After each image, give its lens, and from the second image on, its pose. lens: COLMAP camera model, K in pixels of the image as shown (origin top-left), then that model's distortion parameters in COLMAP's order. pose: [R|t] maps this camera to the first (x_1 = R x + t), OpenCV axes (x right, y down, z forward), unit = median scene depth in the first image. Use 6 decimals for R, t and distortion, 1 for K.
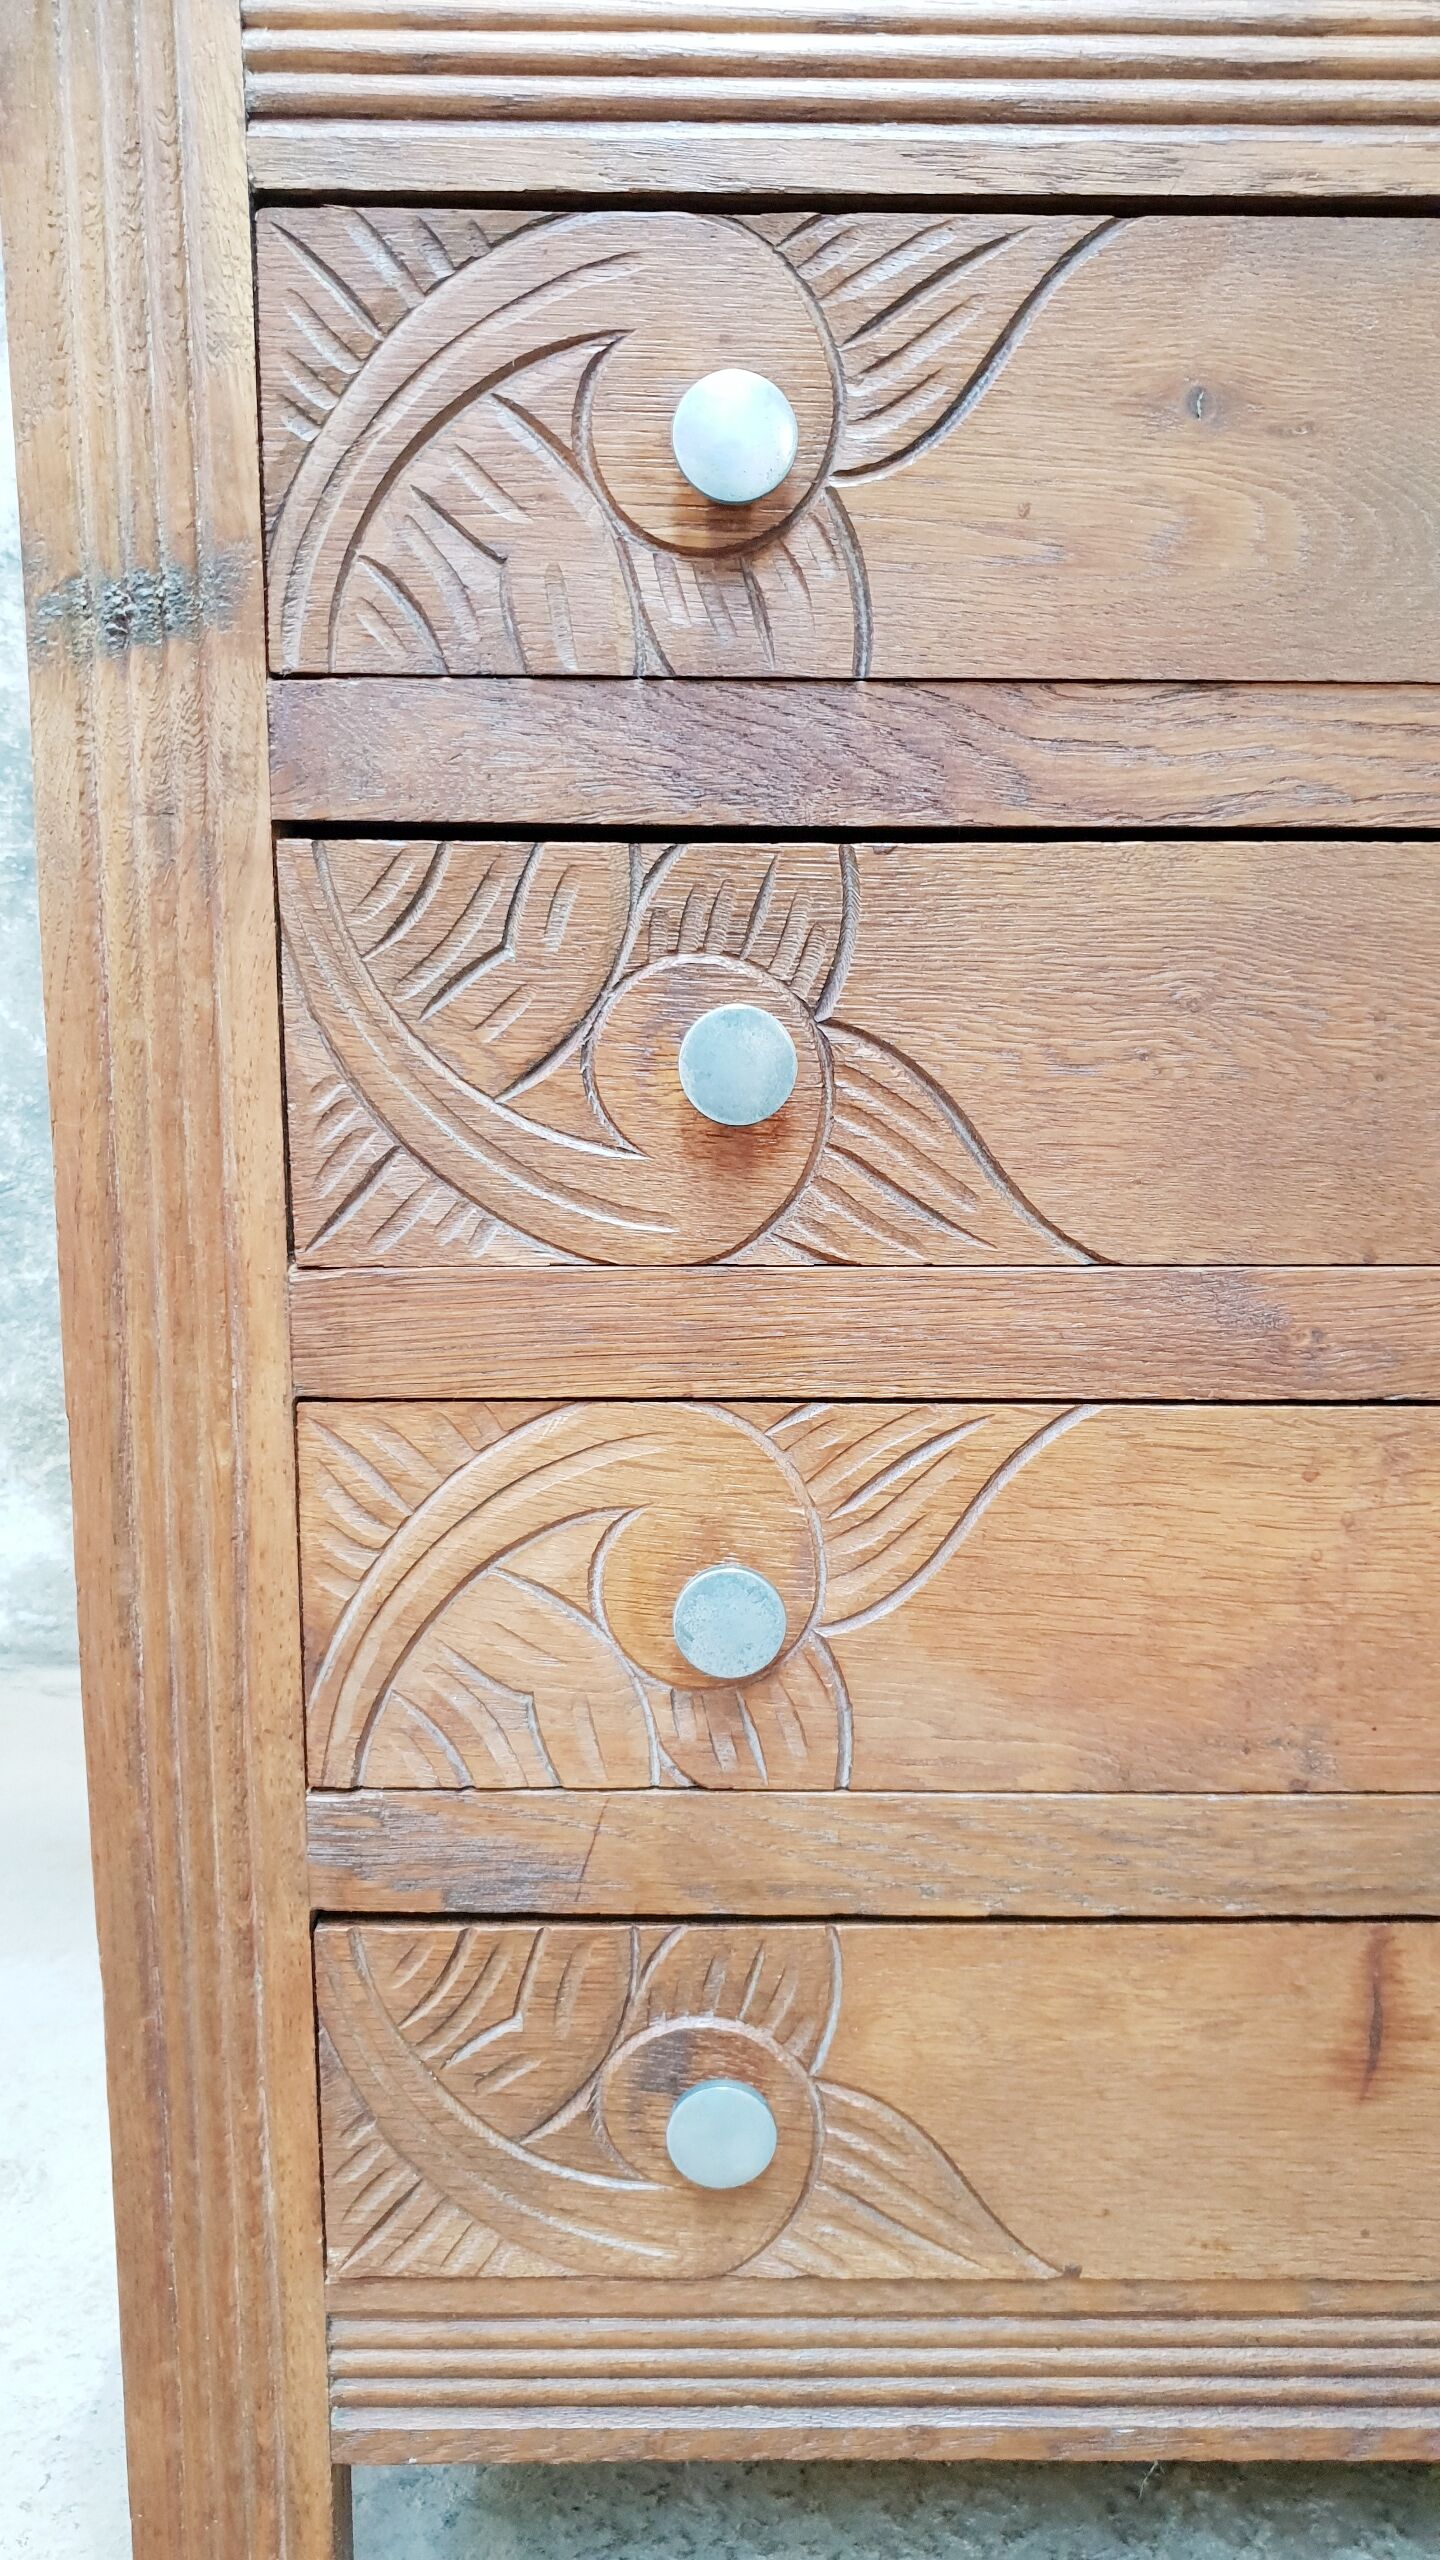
lens RADIAL K [[2018.4, 0, 729.5], [0, 2018.4, 1280.3], [0, 0, 1]] dist [-0.009036, 0.024004]
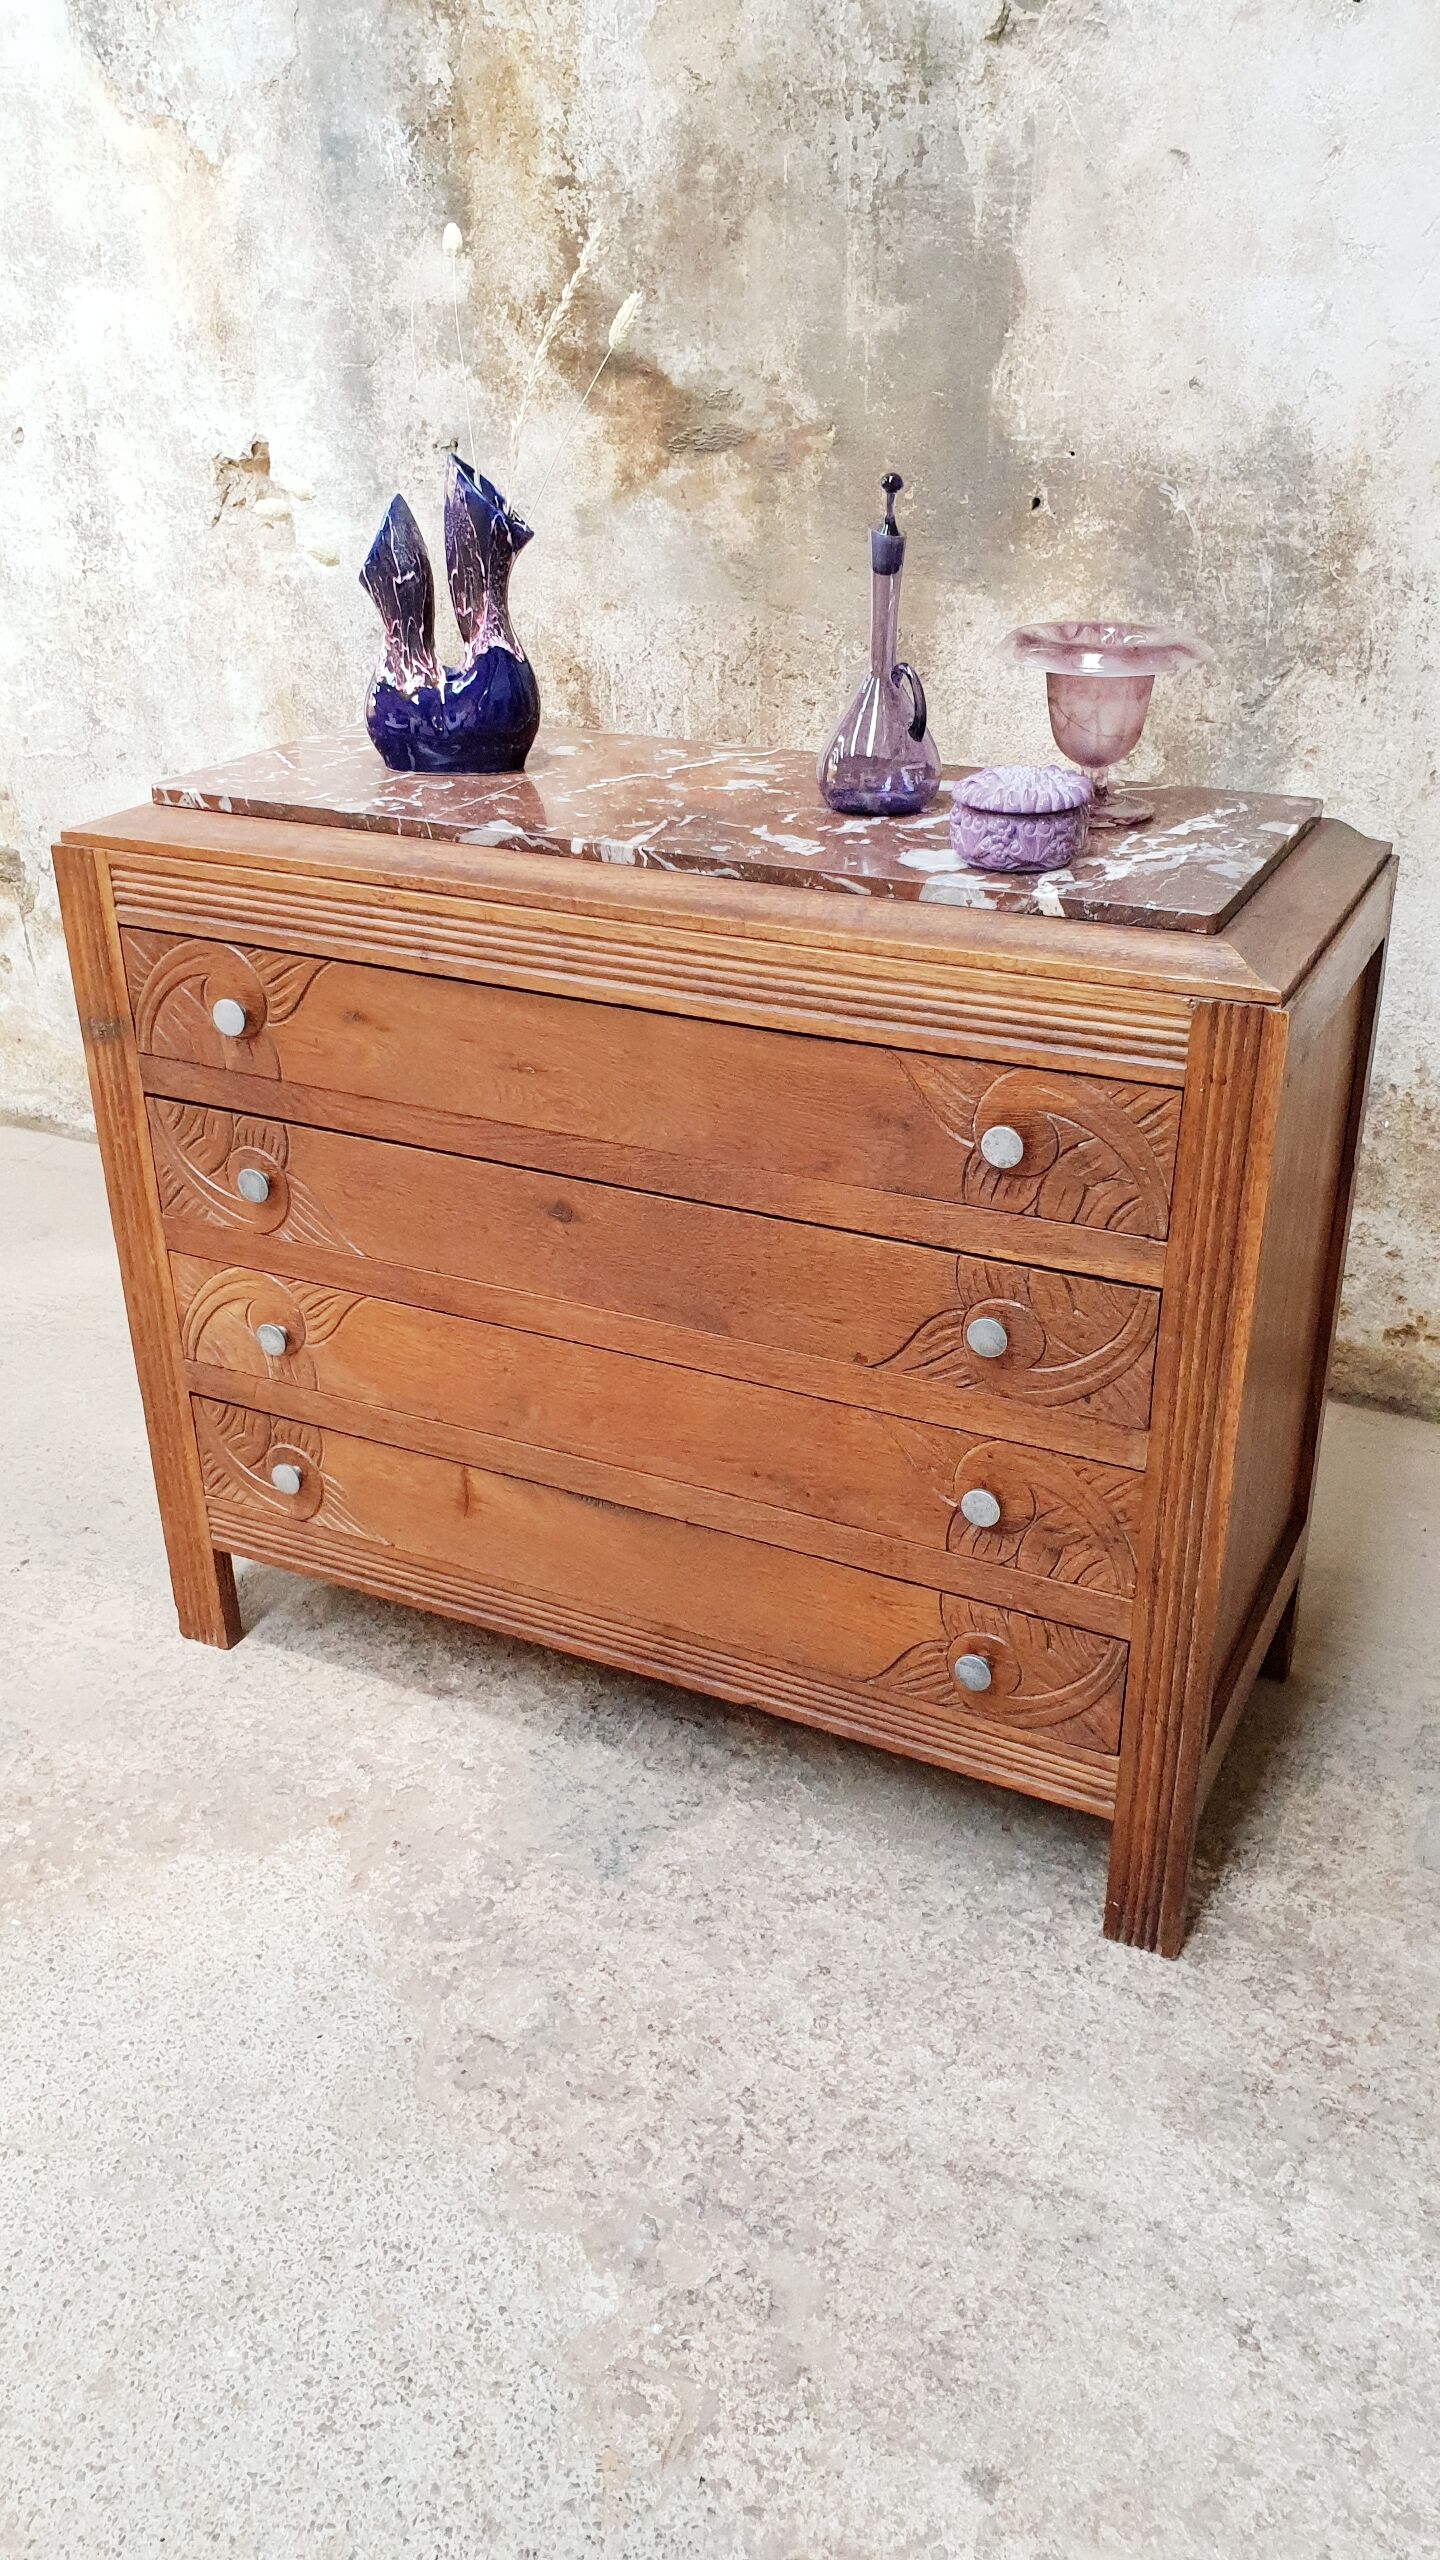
lens RADIAL K [[2018.4, 0, 746.1], [0, 2018.4, 1269.1], [0, 0, 1]] dist [-0.009036, 0.024004]
pose [[0.900151, 0.186030, -0.393853, 2.016972], [-0.062053, 0.949755, 0.306780, -1.019831], [0.431135, -0.251709, 0.866467, -1.531259]]
